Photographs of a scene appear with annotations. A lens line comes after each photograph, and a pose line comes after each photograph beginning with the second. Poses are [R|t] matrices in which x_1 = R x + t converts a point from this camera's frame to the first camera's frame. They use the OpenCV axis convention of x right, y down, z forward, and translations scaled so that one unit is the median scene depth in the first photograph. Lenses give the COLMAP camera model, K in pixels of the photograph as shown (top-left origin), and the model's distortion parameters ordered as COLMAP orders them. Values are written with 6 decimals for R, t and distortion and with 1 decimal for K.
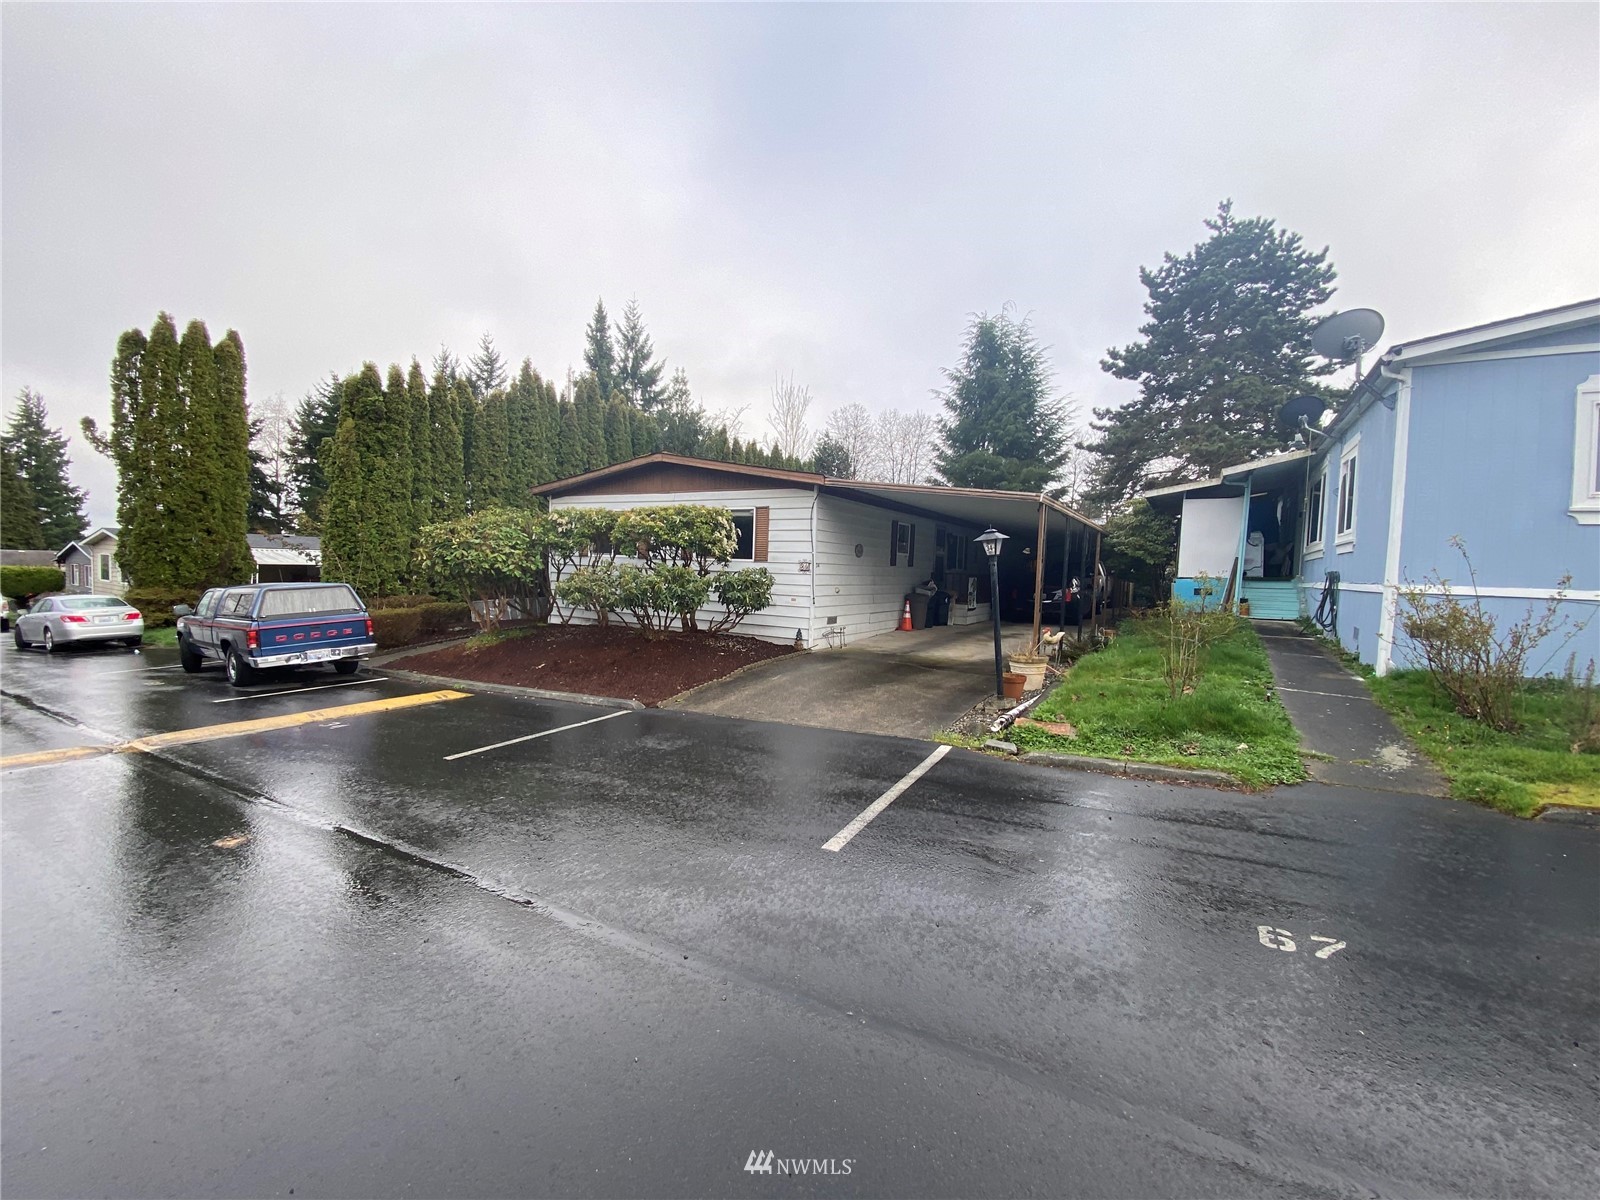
lens RADIAL K [[648.7, 0, 804.3], [0, 648.7, 612.7], [0, 0, 1]] dist [-0.022619, -0.004254]
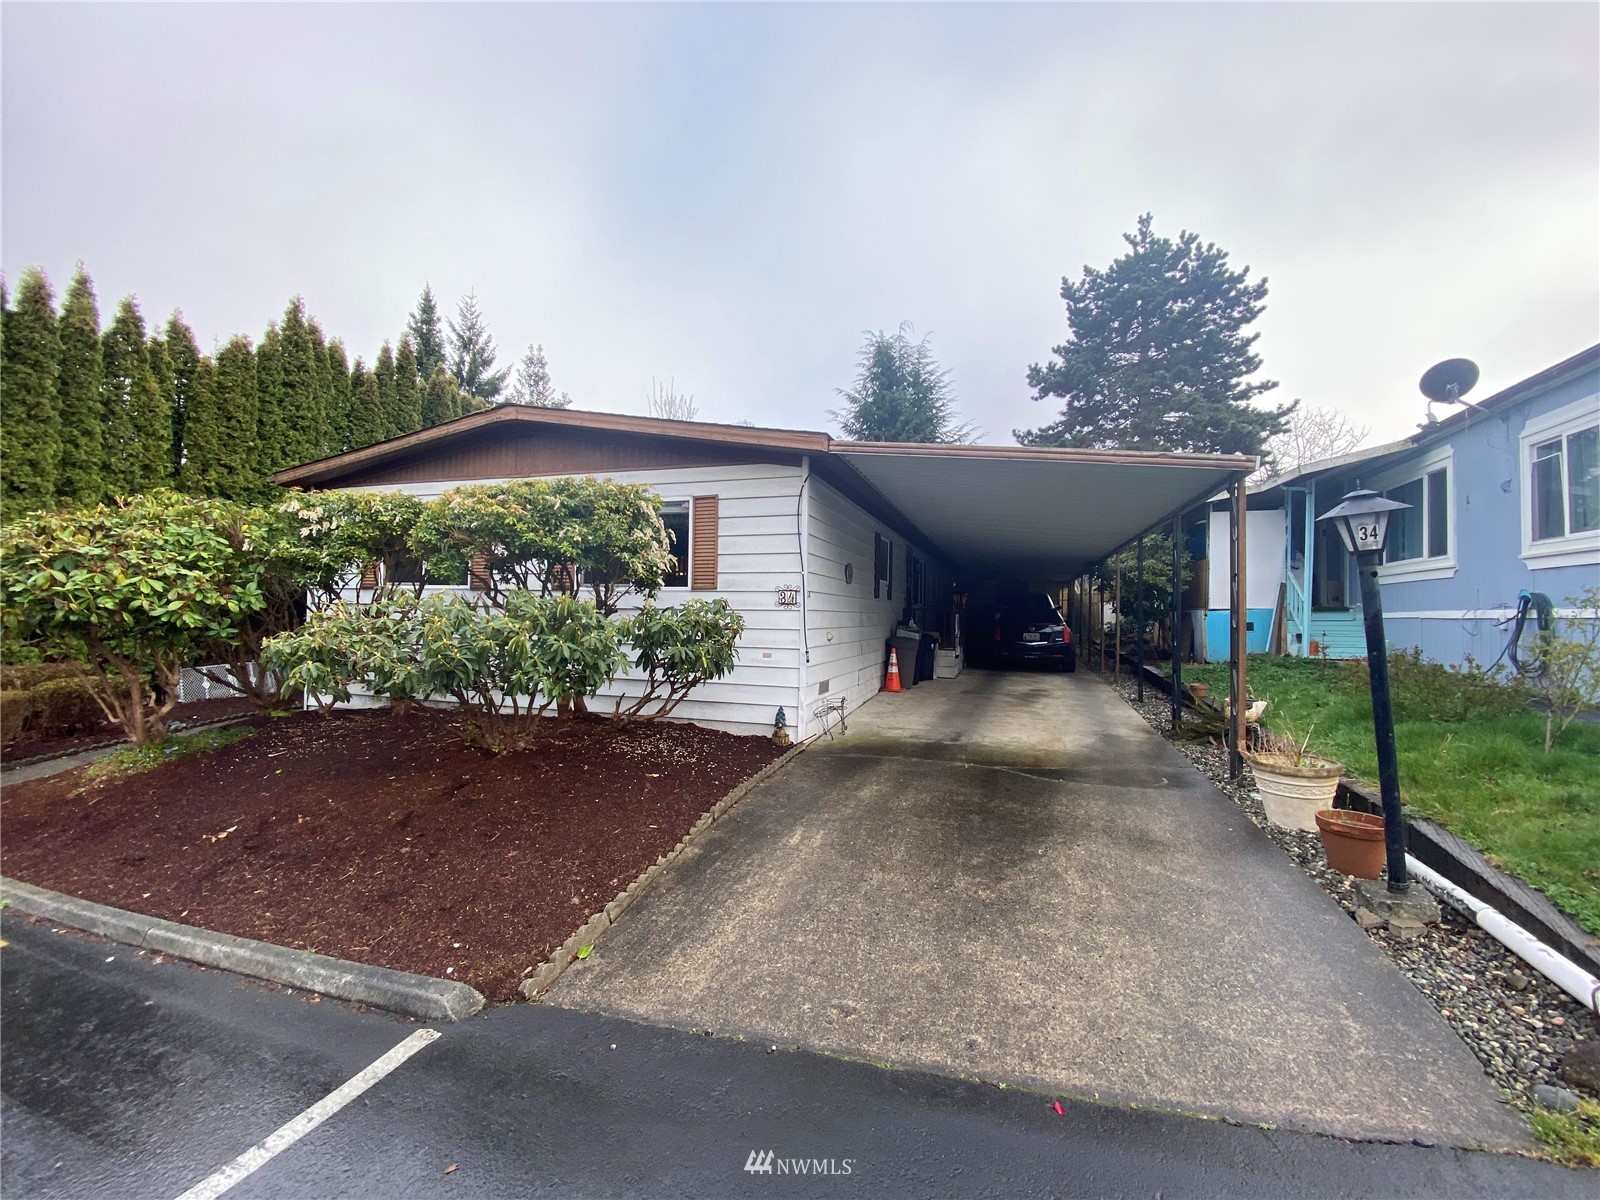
lens RADIAL K [[648.7, 0, 808.0], [0, 648.7, 610.1], [0, 0, 1]] dist [-0.022619, -0.004254]
pose [[0.975078, -0.018040, 0.221128, -0.079532], [0.033433, 0.997255, -0.066064, -0.015914], [-0.219329, 0.071811, 0.973005, 0.326206]]
